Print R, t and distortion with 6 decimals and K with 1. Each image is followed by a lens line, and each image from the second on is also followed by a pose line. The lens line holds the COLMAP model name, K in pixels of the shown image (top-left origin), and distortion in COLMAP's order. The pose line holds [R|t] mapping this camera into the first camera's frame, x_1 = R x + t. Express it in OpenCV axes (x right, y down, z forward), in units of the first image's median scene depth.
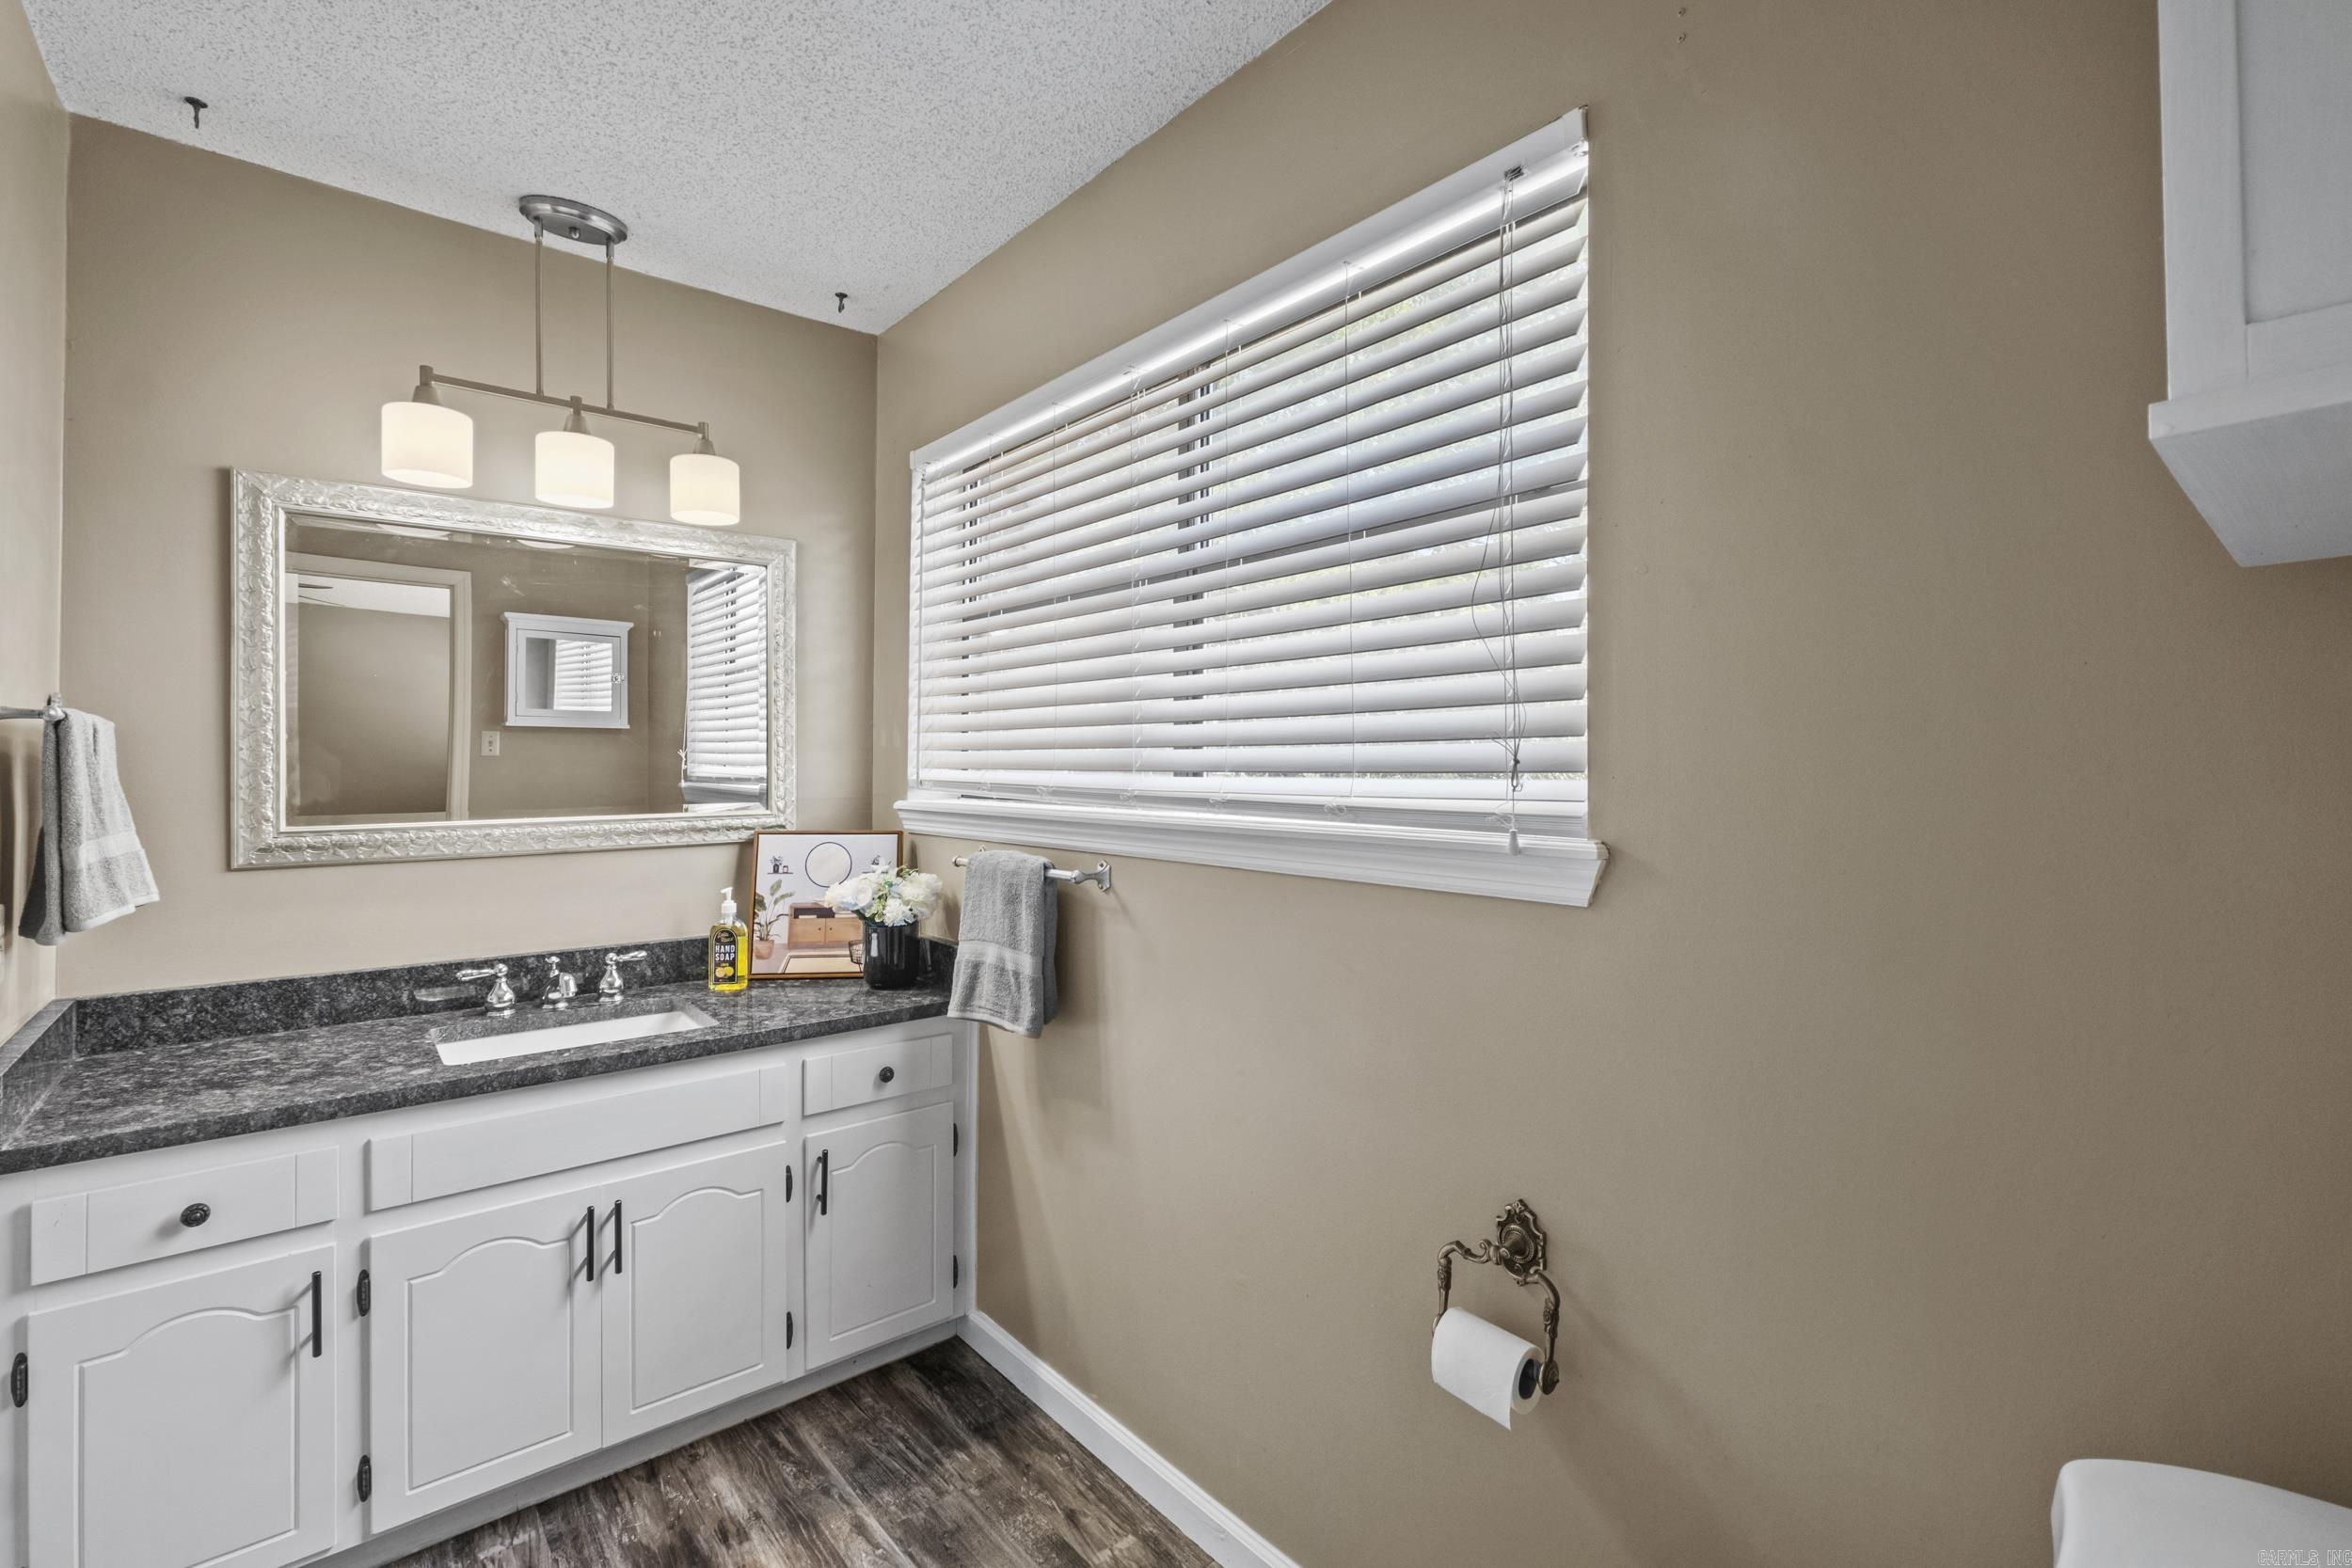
lens RADIAL K [[1020.5, 0, 1161.3], [0, 1020.5, 763.2], [0, 0, 1]] dist [-0.005997, -0.000853]
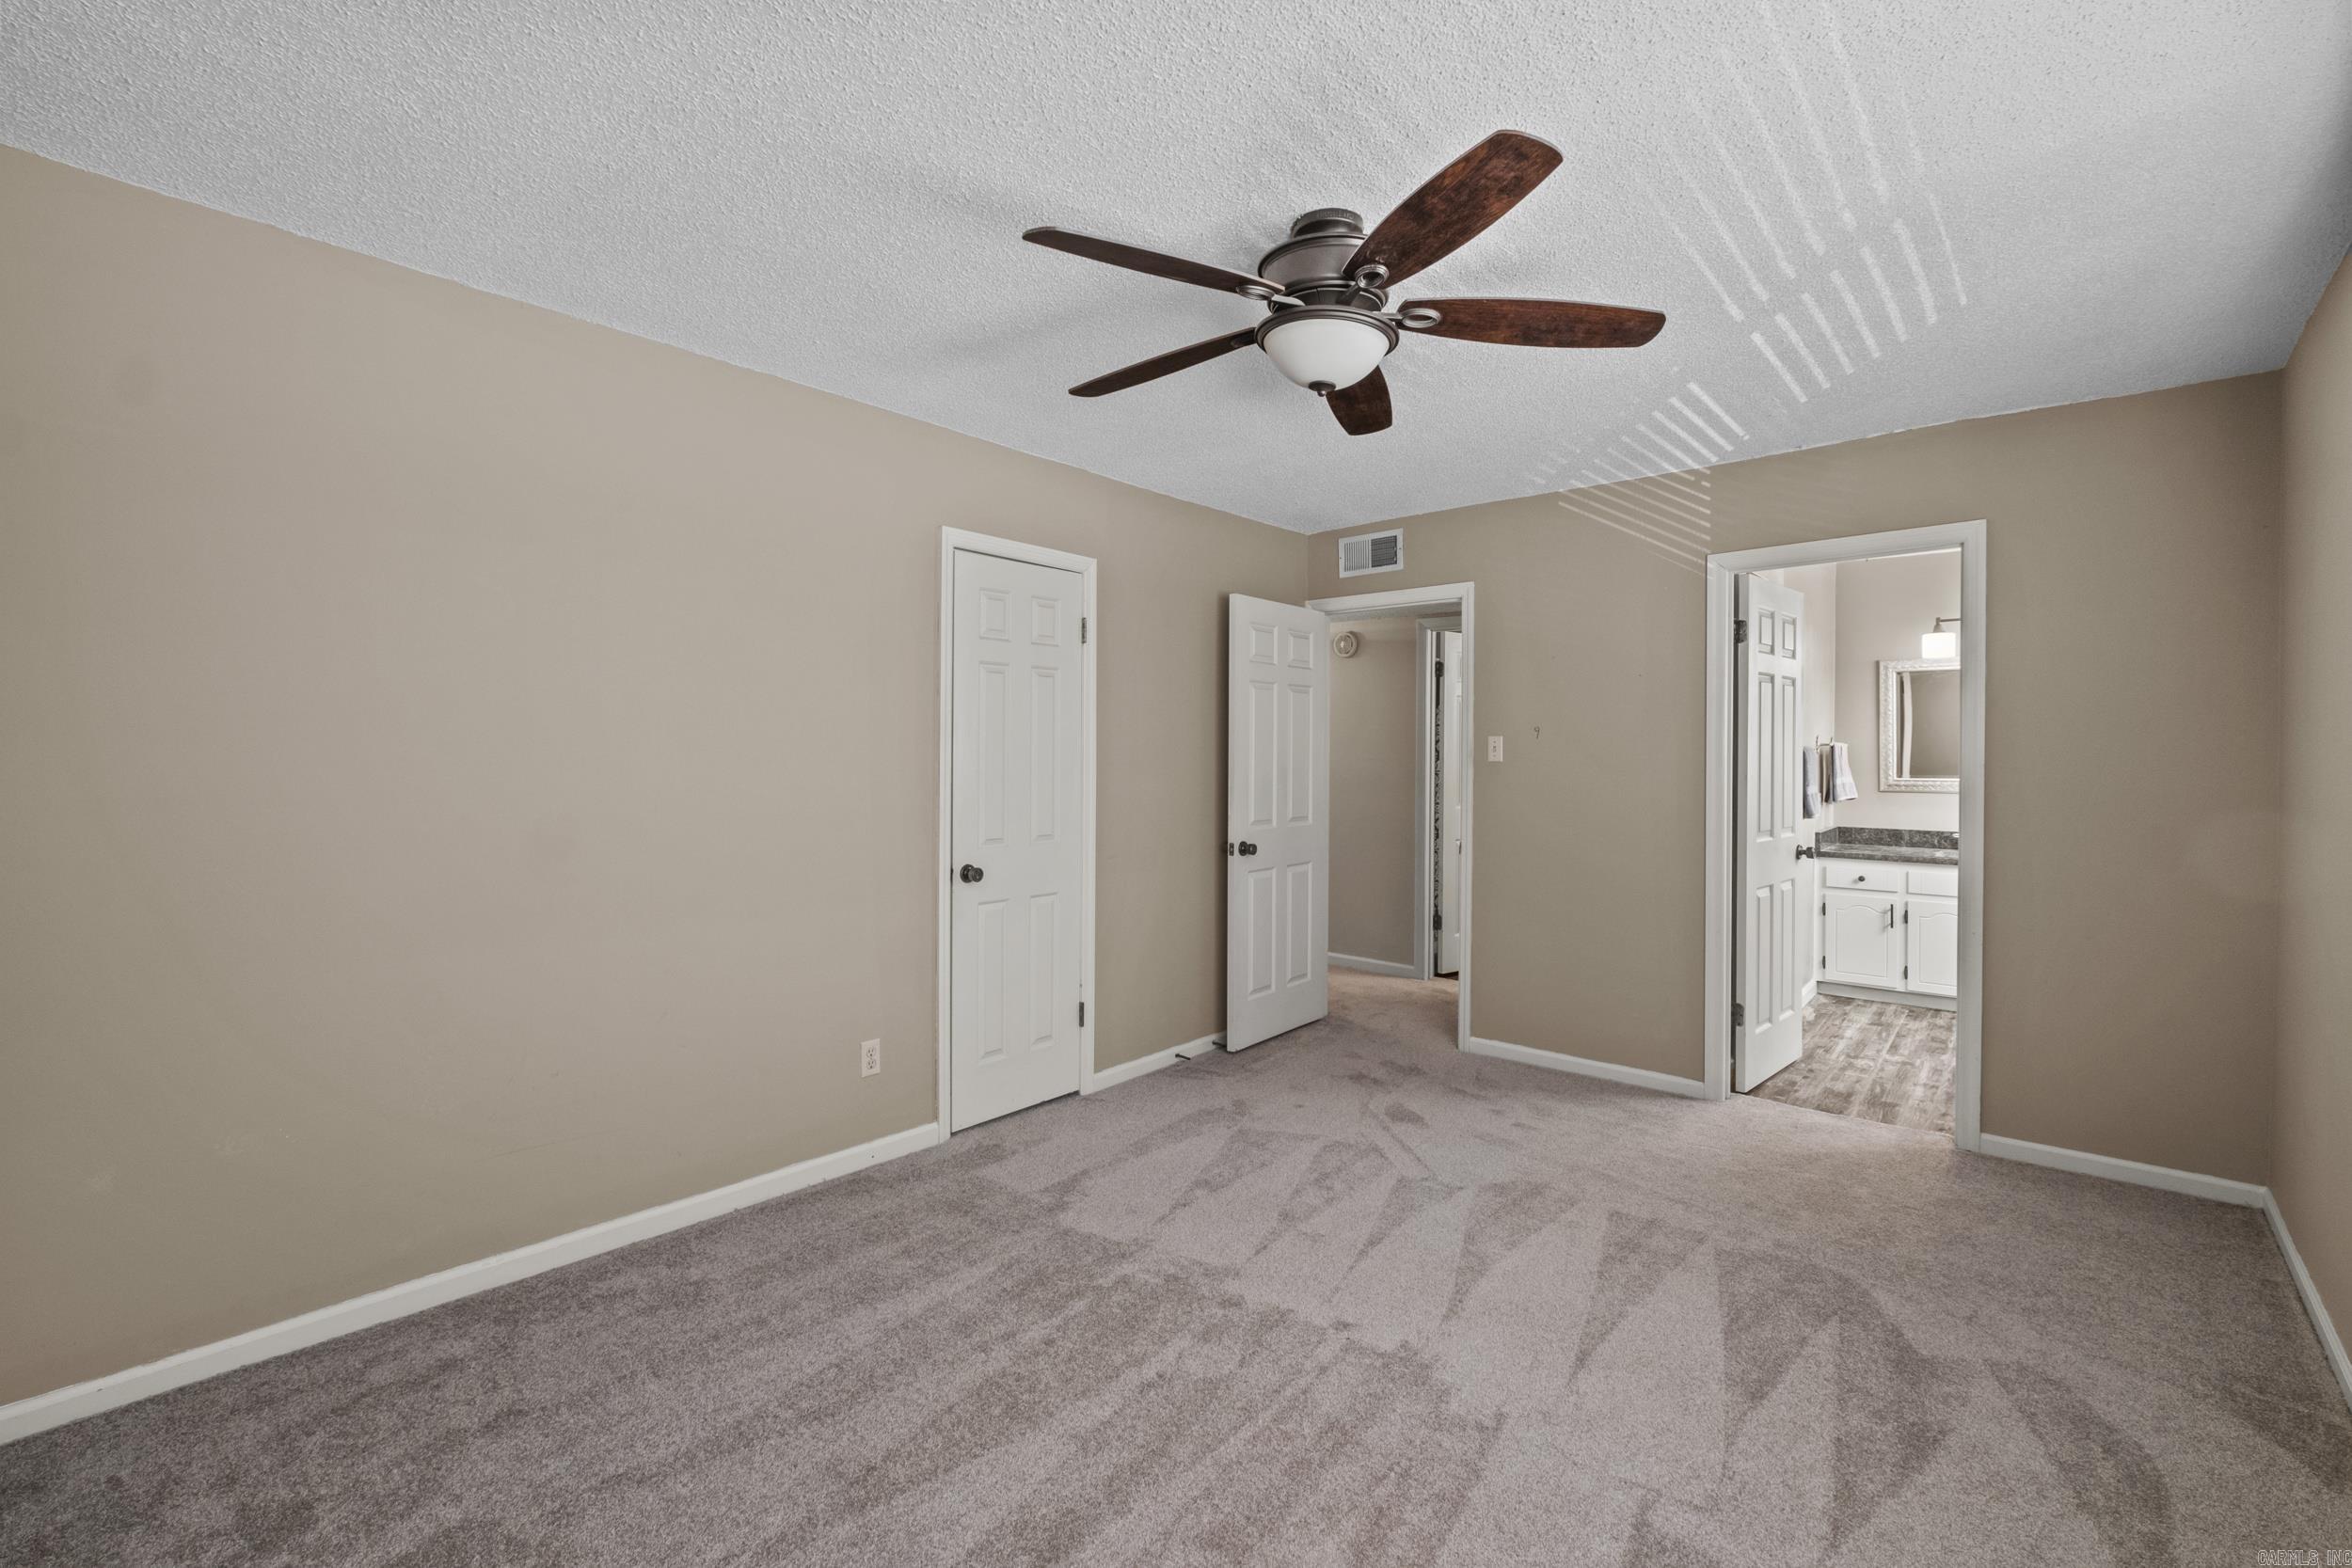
lens RADIAL K [[1020.5, 0, 1164.3], [0, 1020.5, 761.4], [0, 0, 1]] dist [-0.005997, -0.000853]
pose [[0.140828, 0.004445, -0.990024, 2.022804], [0.003960, 0.999979, 0.005053, -0.010712], [0.990026, -0.004633, 0.140807, -1.747186]]
